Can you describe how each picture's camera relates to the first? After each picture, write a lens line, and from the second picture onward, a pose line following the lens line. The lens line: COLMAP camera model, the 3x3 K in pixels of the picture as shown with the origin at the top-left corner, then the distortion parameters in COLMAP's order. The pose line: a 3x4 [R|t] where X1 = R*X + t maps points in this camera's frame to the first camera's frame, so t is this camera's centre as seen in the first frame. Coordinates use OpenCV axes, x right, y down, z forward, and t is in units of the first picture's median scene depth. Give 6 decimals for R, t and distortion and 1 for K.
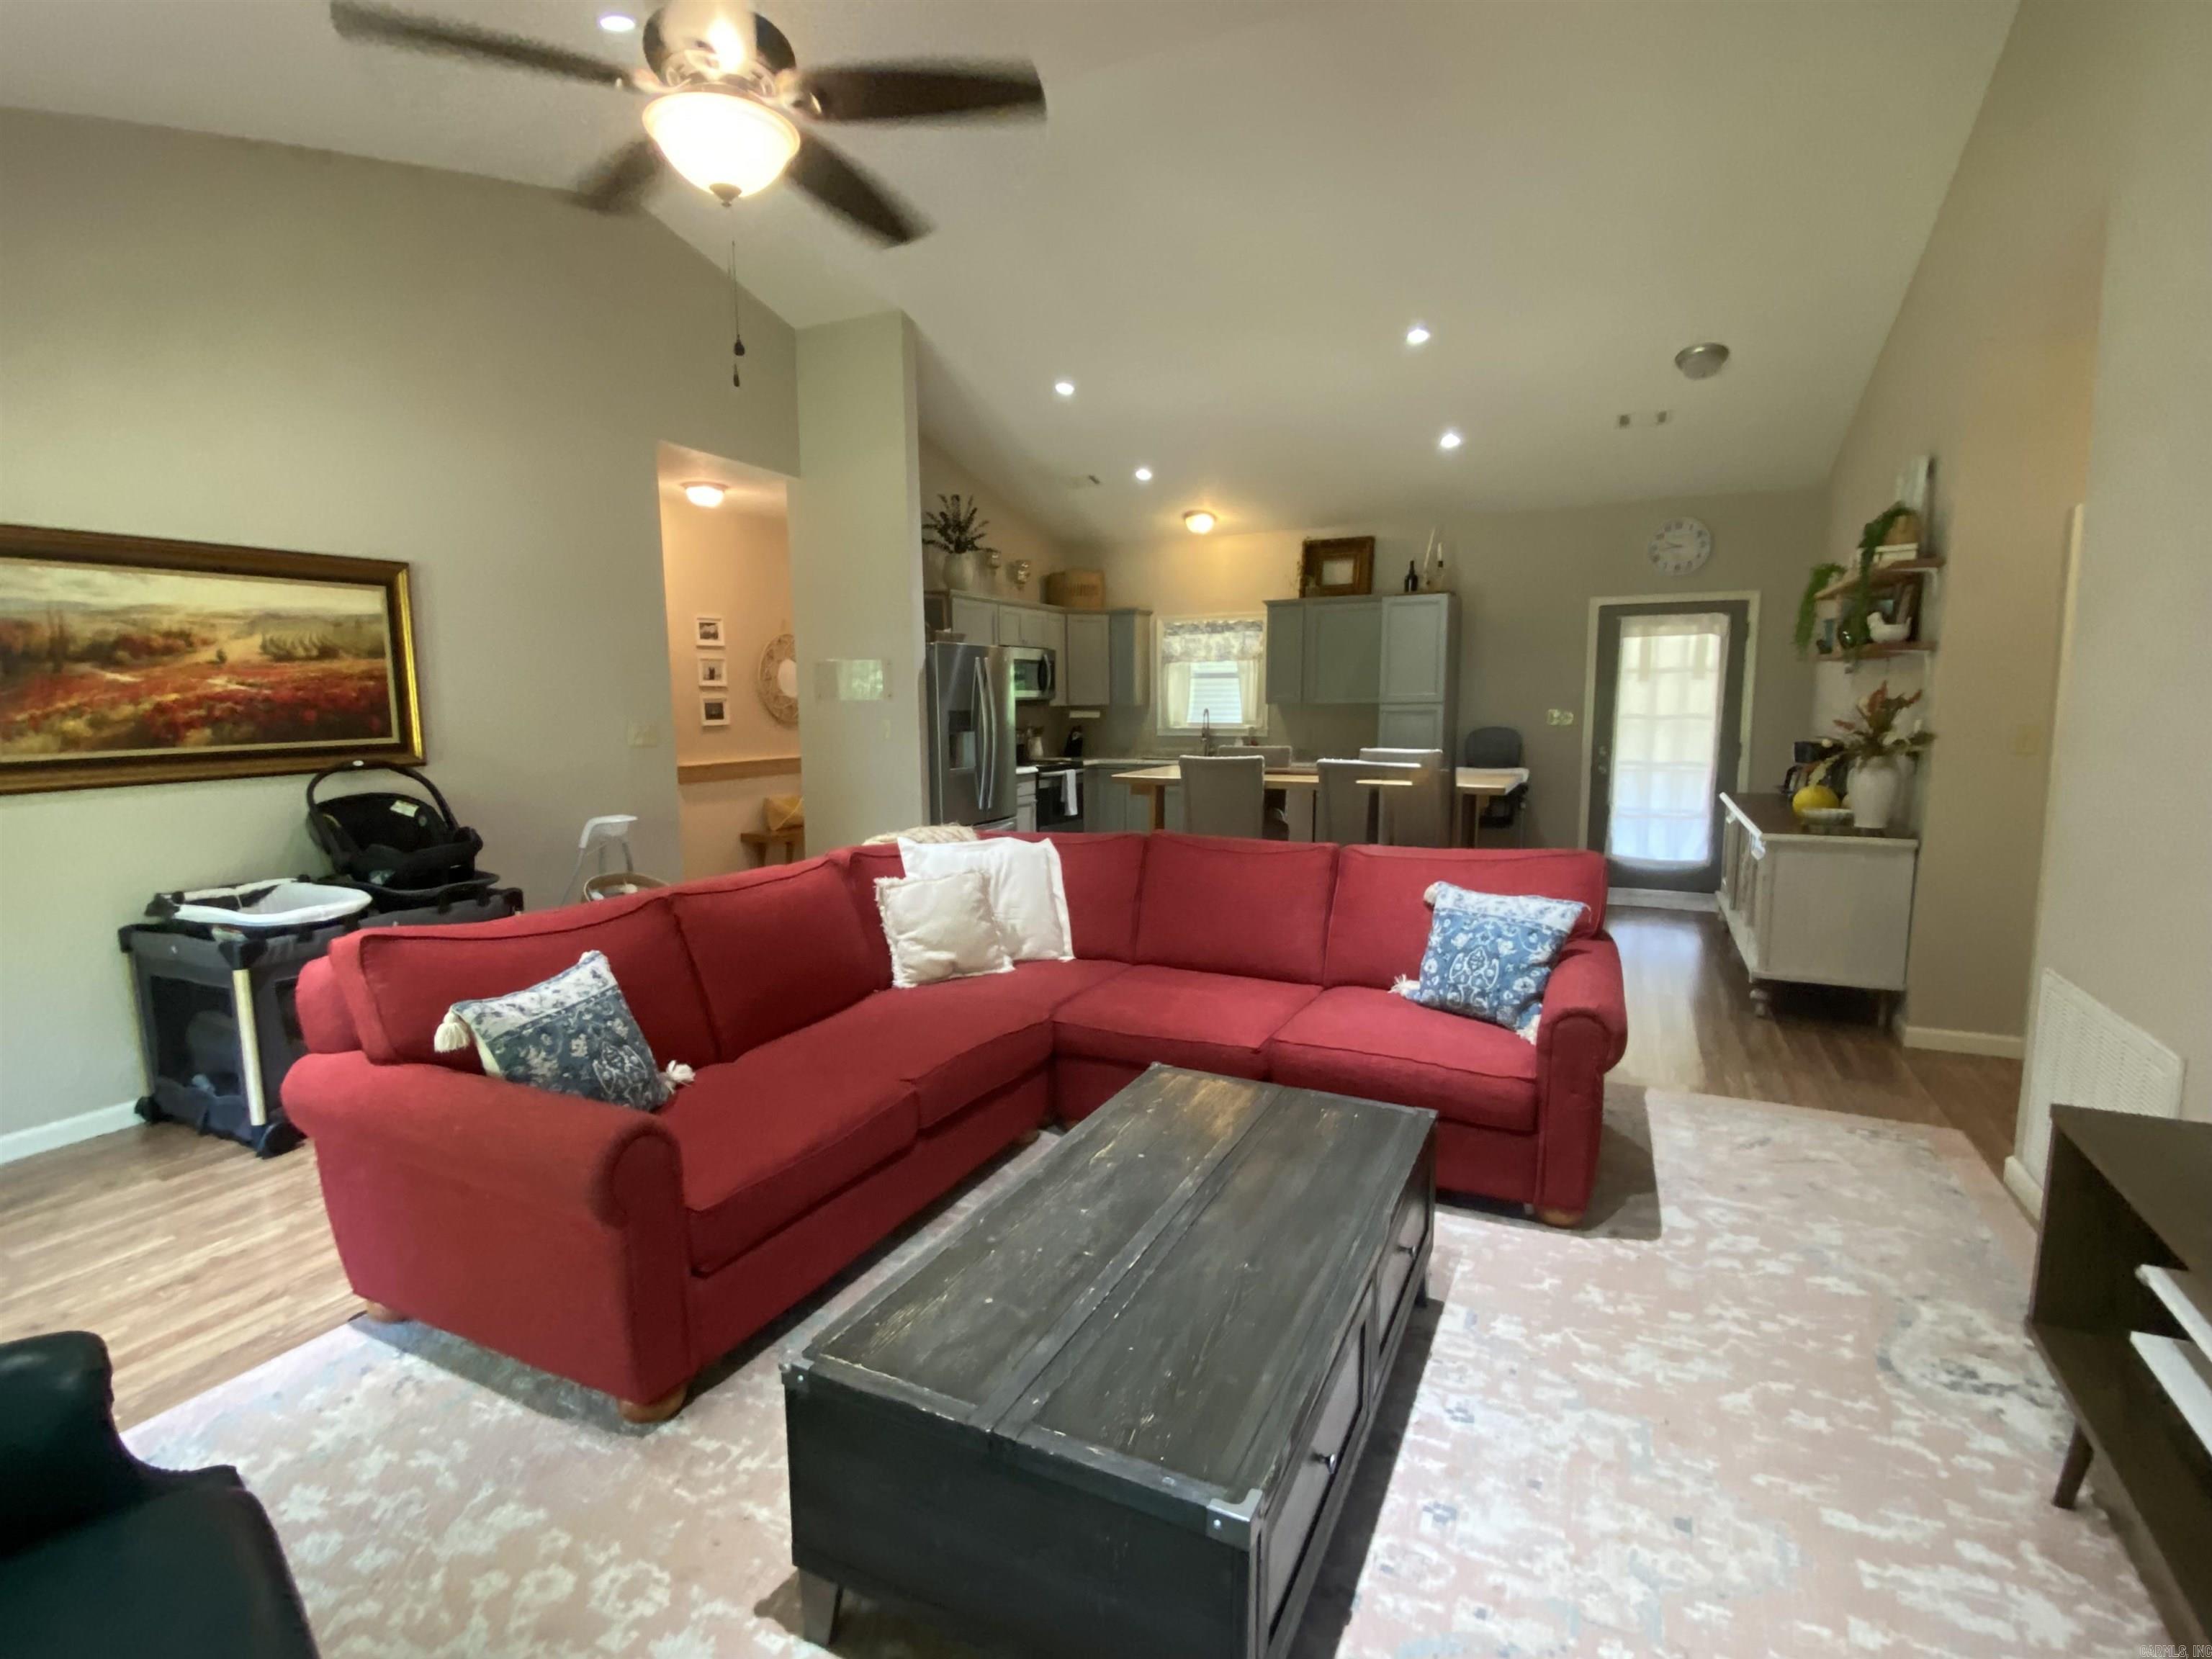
lens RADIAL K [[1097.5, 0, 1101.0], [0, 1097.5, 849.1], [0, 0, 1]] dist [0.068127, -0.054351]
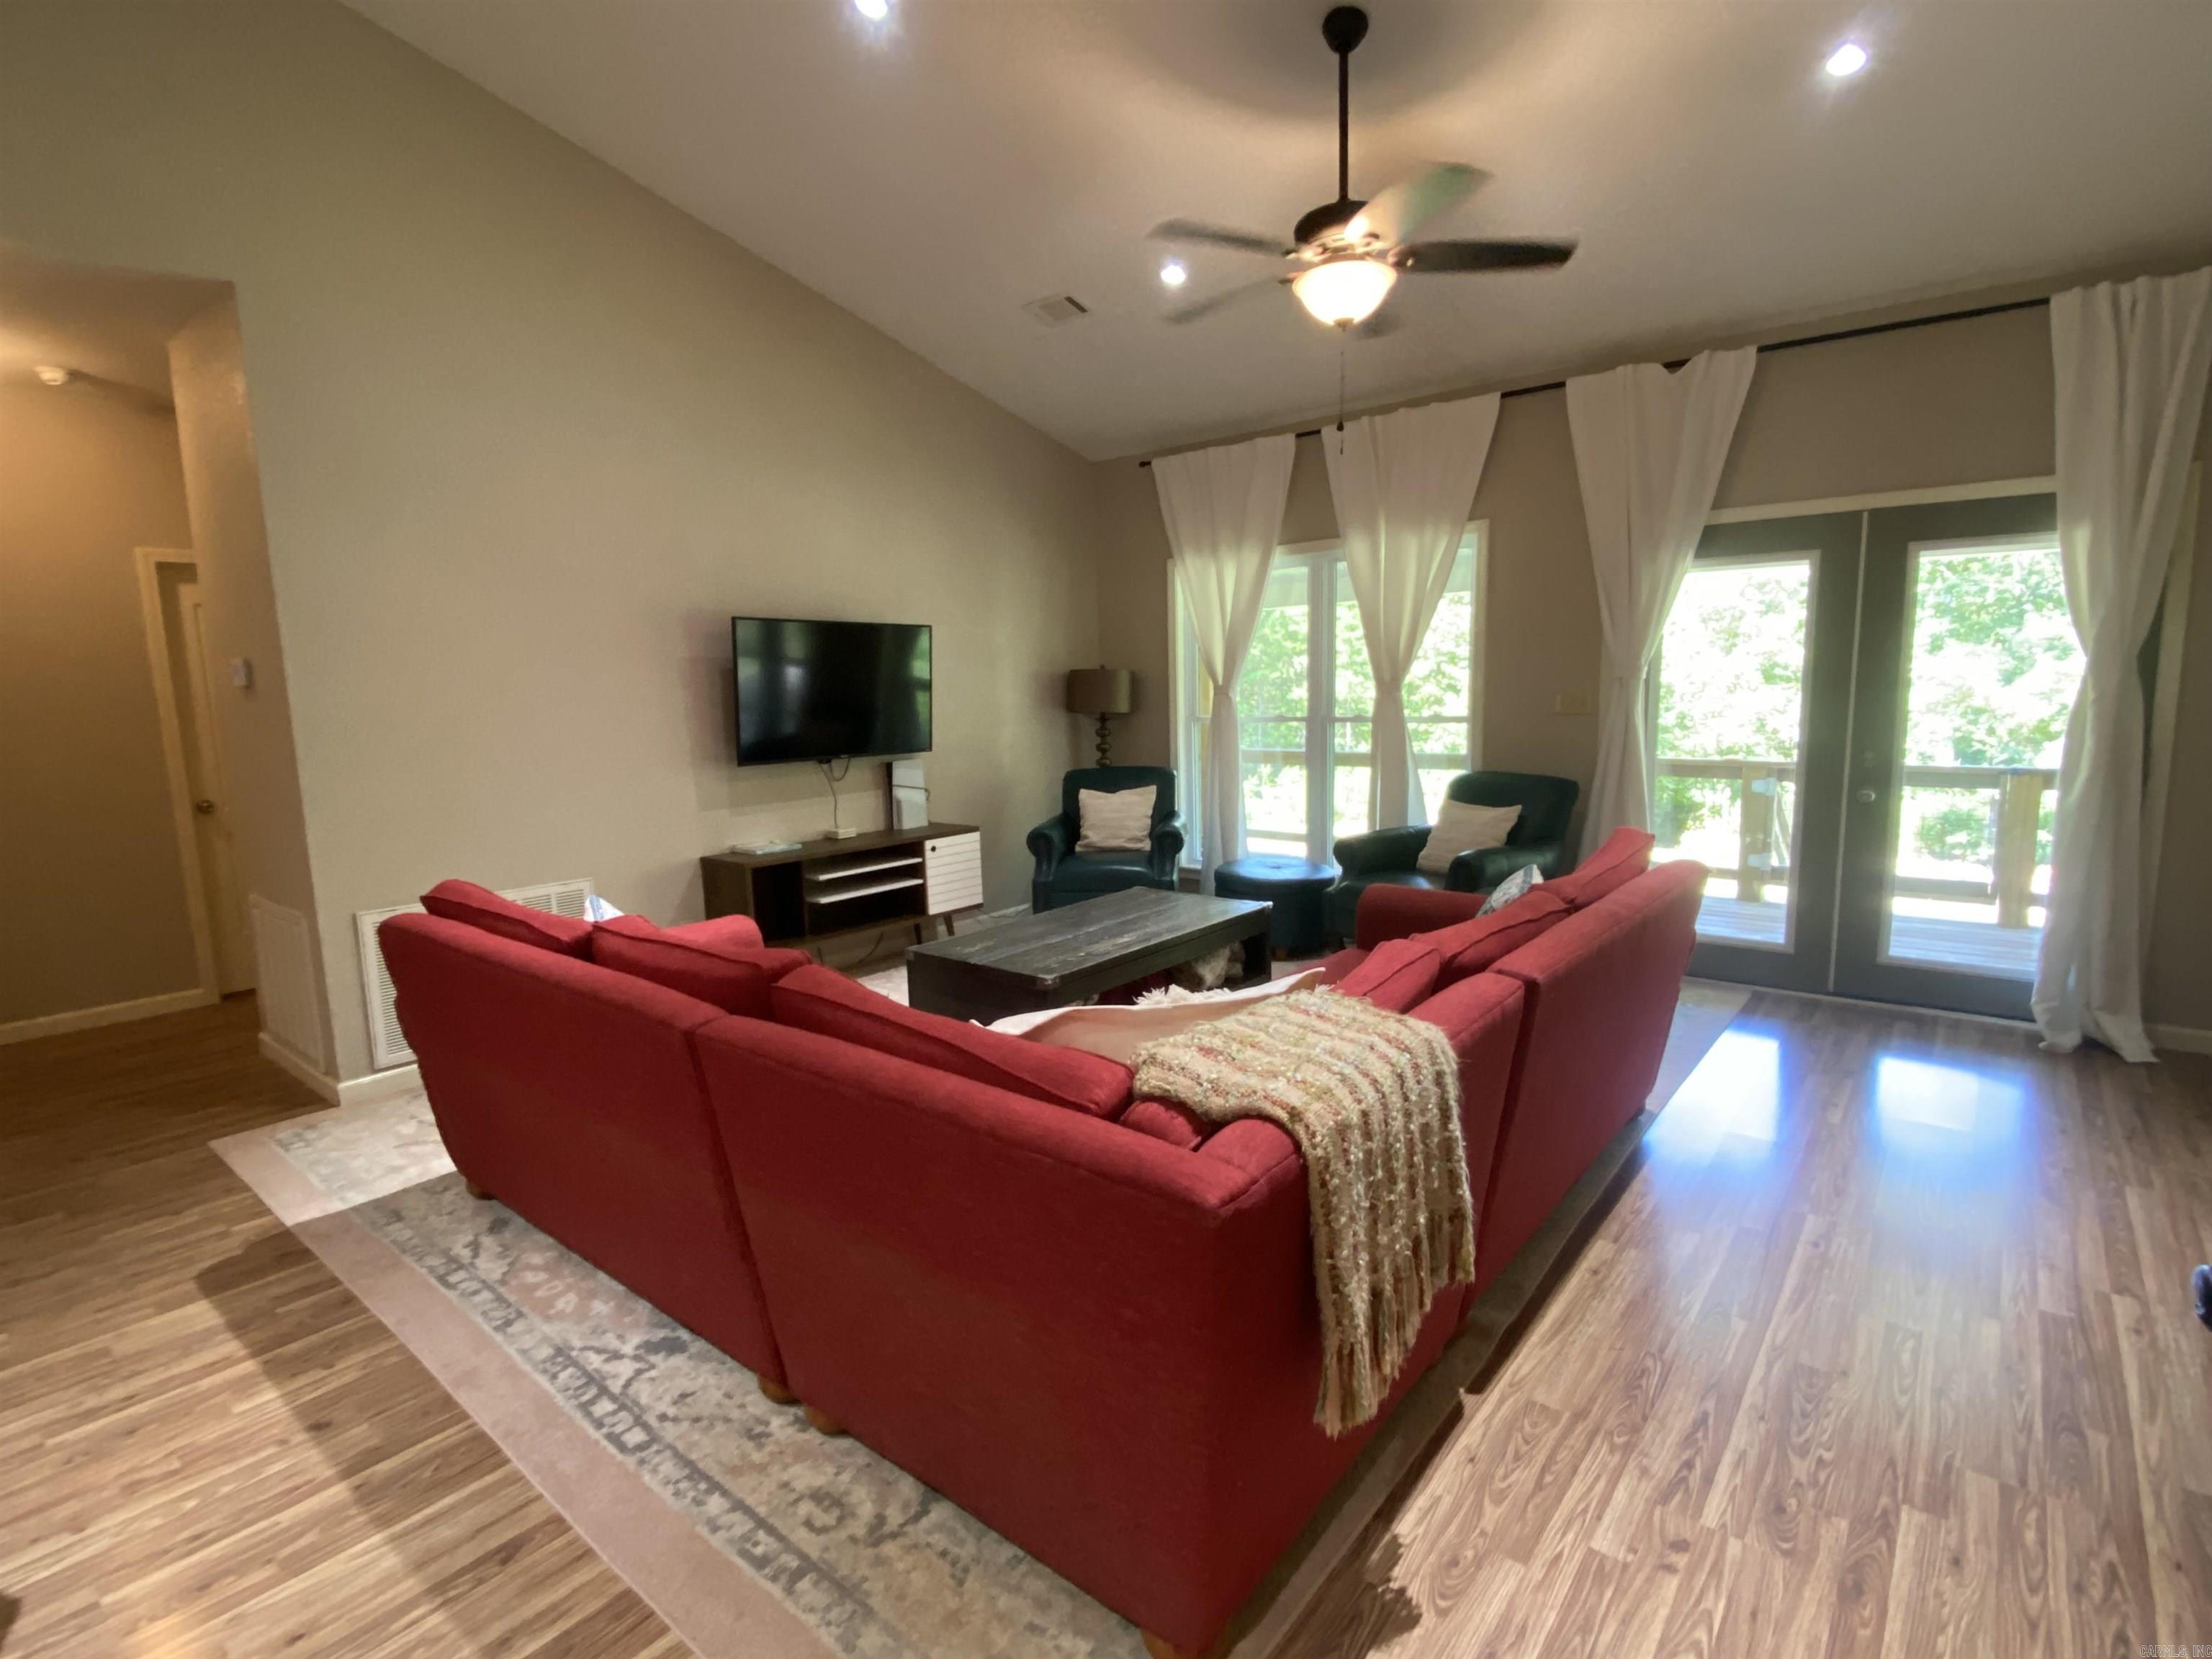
lens RADIAL K [[1070.4, 0, 1083.2], [0, 1070.4, 824.7], [0, 0, 1]] dist [0.041653, -0.029201]
pose [[-0.966587, -0.004855, 0.256294, -0.105758], [0.062984, 0.964673, 0.255811, -0.102393], [-0.248481, 0.263406, -0.932134, 0.776533]]
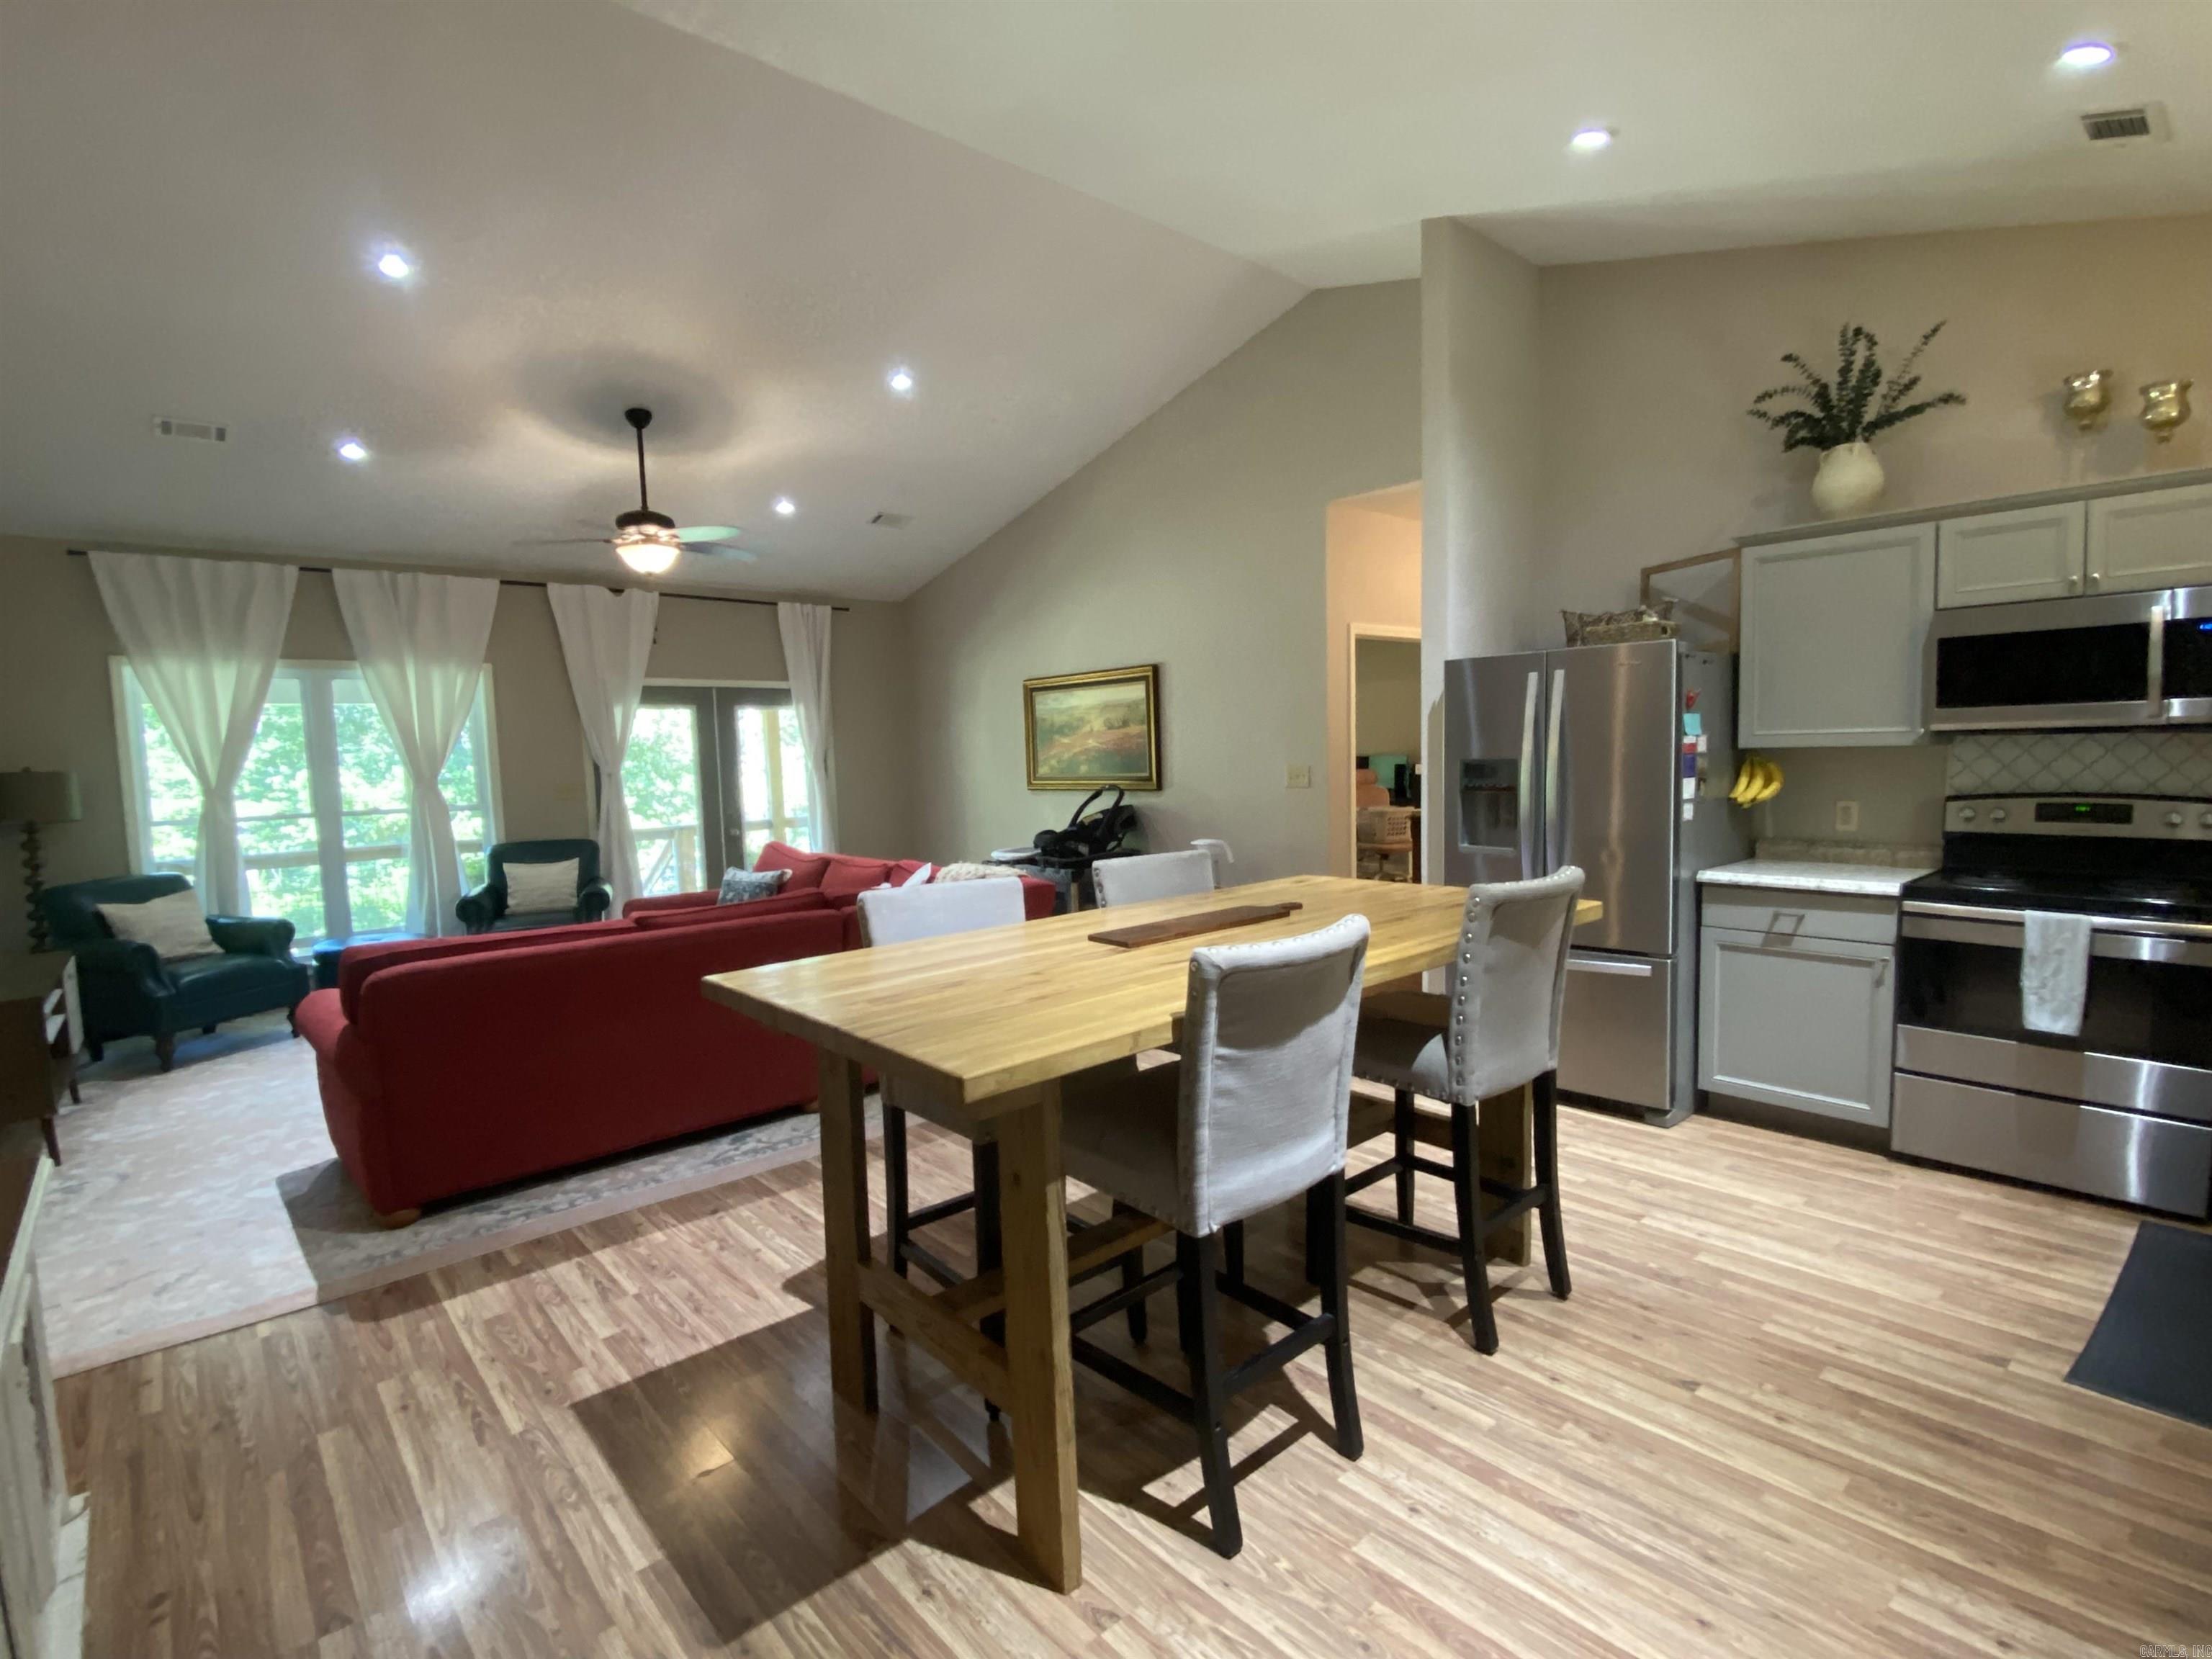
lens RADIAL K [[1070.4, 0, 1083.2], [0, 1070.4, 824.7], [0, 0, 1]] dist [0.041653, -0.029201]
pose [[-0.415356, 0.086431, -0.905544, 0.481571], [-0.088526, 0.986910, 0.134803, -0.132444], [0.905341, 0.136155, -0.402267, 0.908961]]
